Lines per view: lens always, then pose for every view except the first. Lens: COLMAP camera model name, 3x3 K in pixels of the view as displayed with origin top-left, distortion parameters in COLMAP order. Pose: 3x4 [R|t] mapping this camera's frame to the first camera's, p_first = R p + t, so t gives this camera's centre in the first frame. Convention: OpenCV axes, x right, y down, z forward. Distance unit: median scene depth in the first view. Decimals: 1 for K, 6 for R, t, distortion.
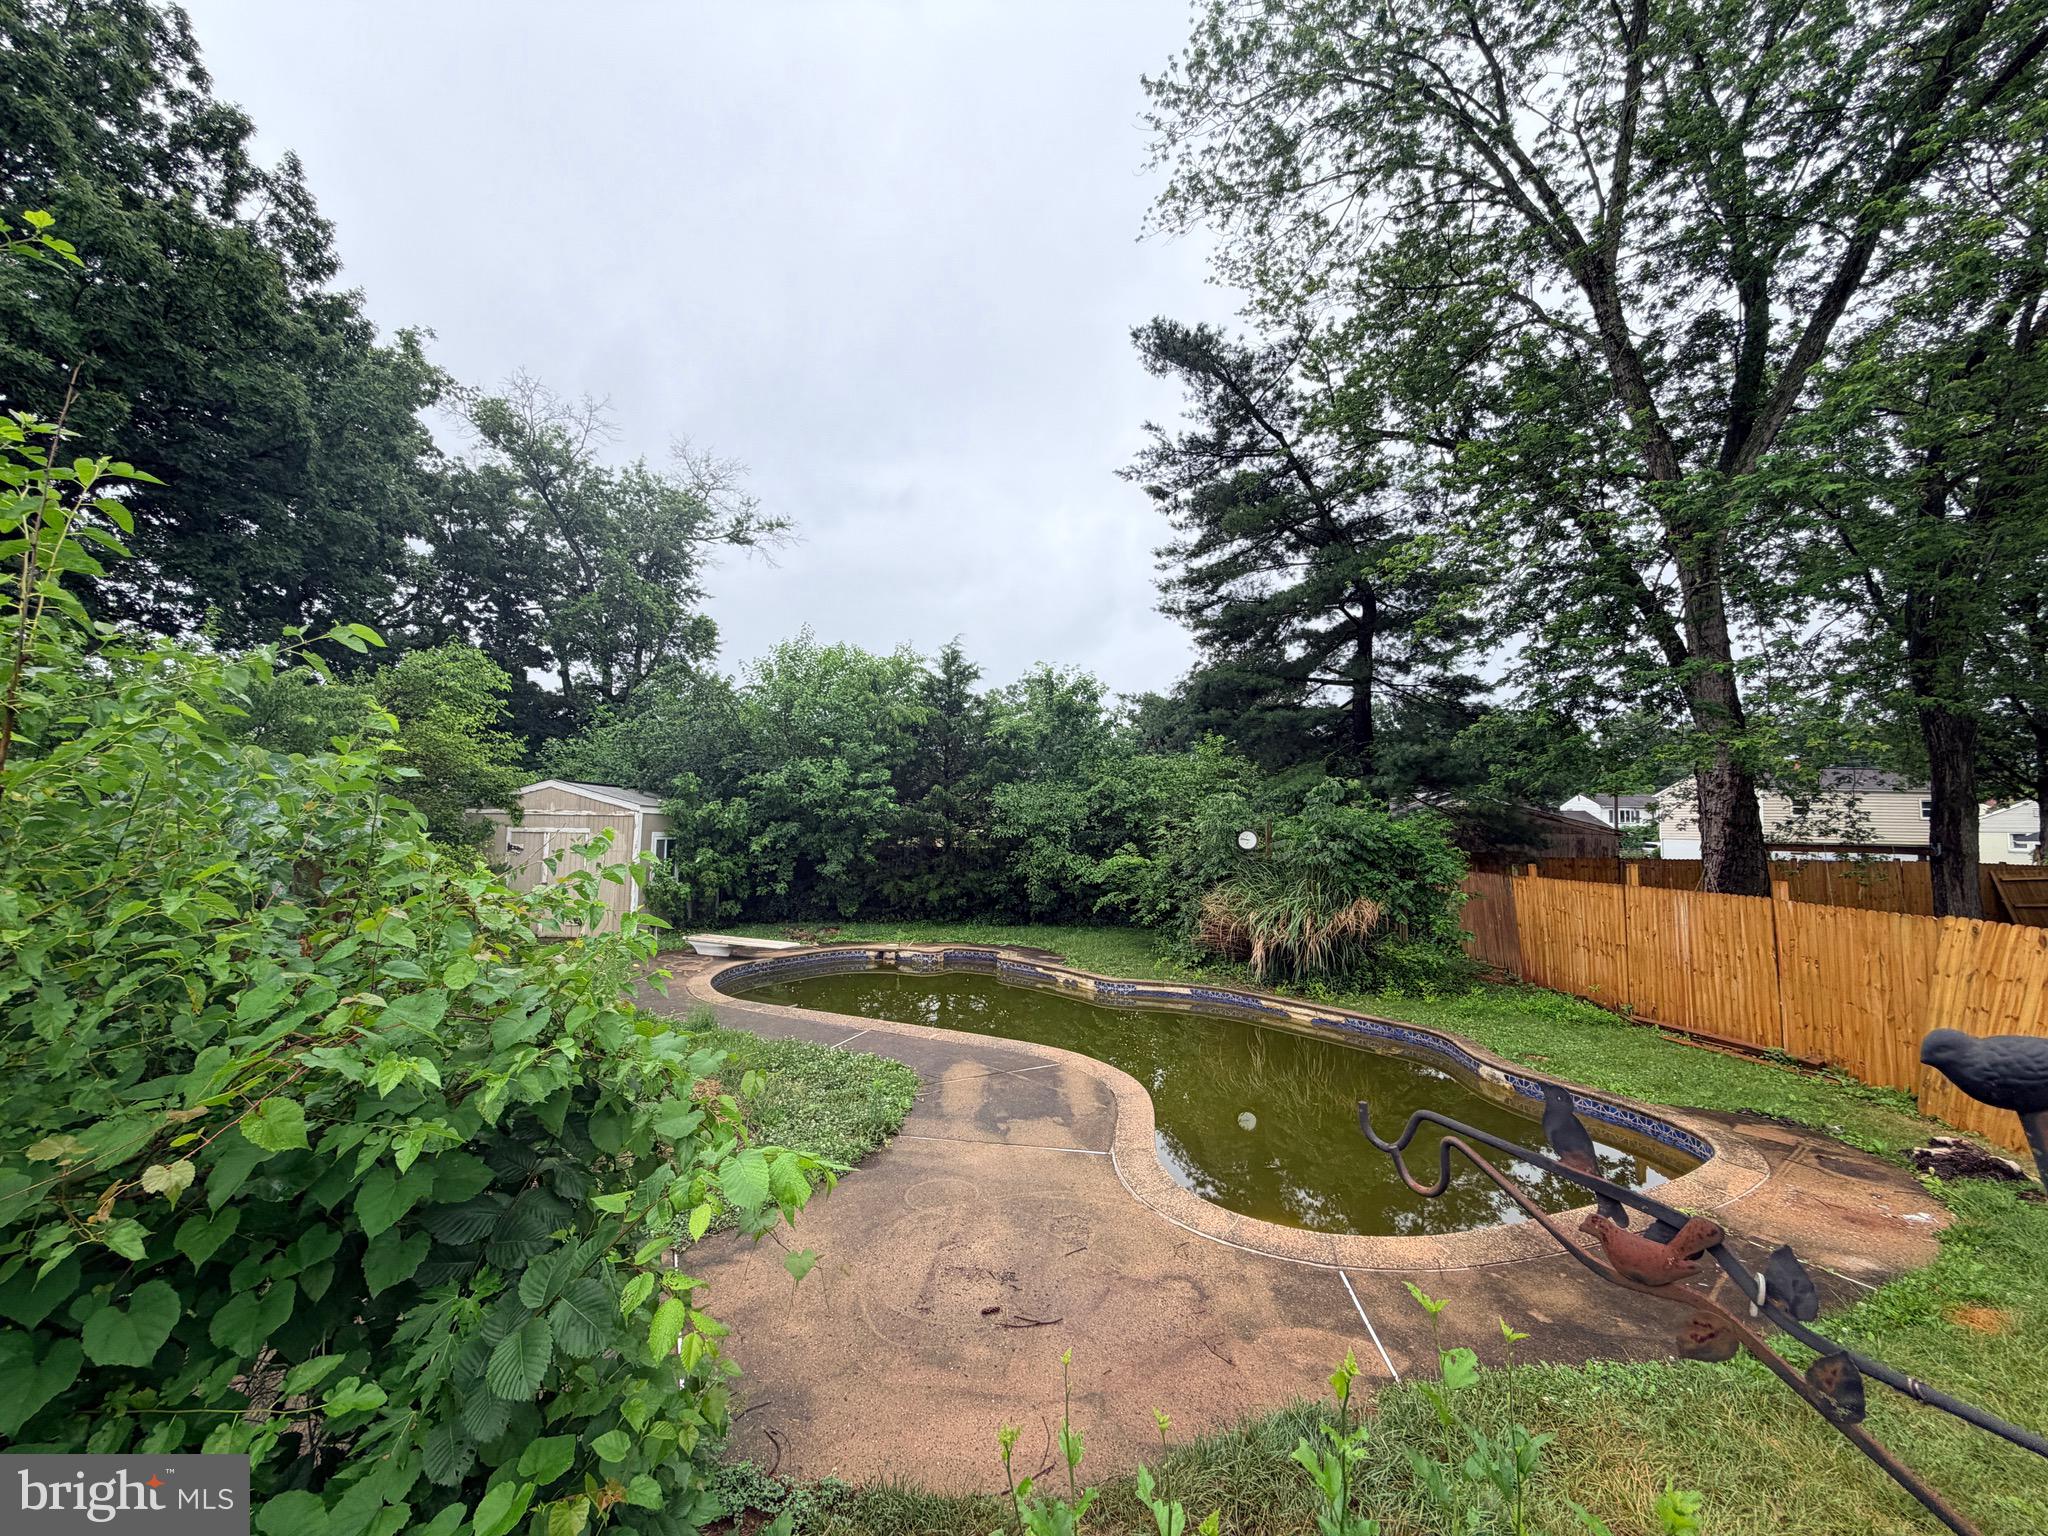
lens RADIAL K [[819.7, 0, 1024.0], [0, 819.7, 768.0], [0, 0, 1]] dist [0.000699, 0.000518]
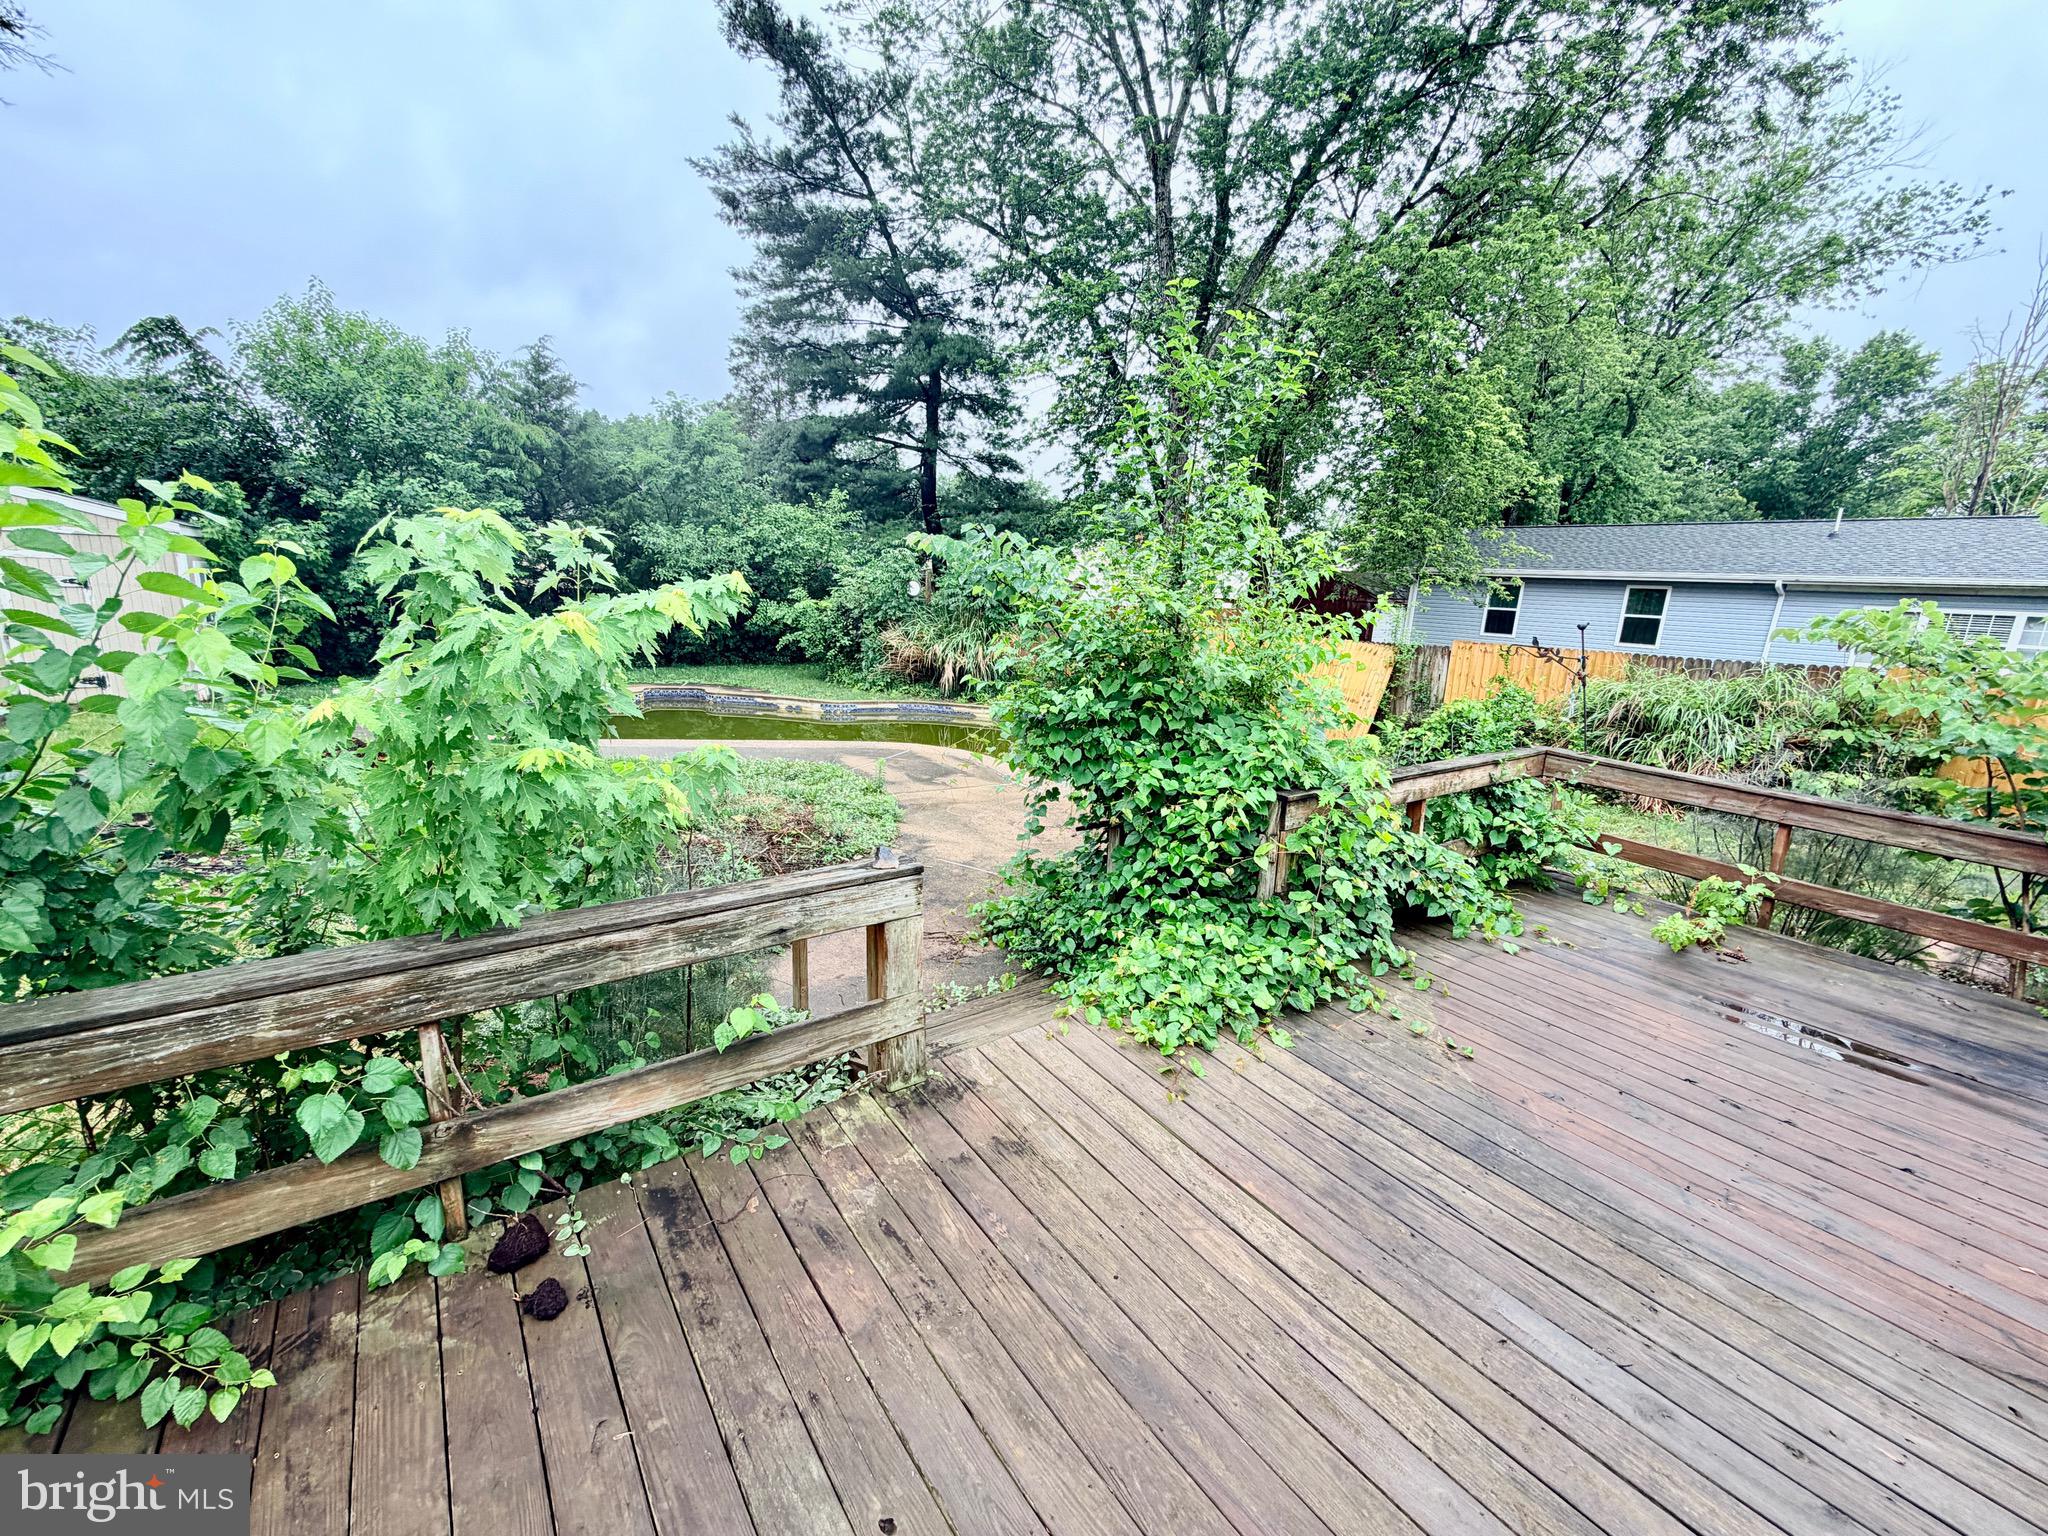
lens RADIAL K [[819.7, 0, 1024.0], [0, 819.7, 768.0], [0, 0, 1]] dist [0.000699, 0.000518]
pose [[0.778700, -0.113301, 0.617081, -0.241761], [-0.078807, 0.958105, 0.275363, -0.003761], [-0.622427, -0.263055, 0.737147, -0.056887]]
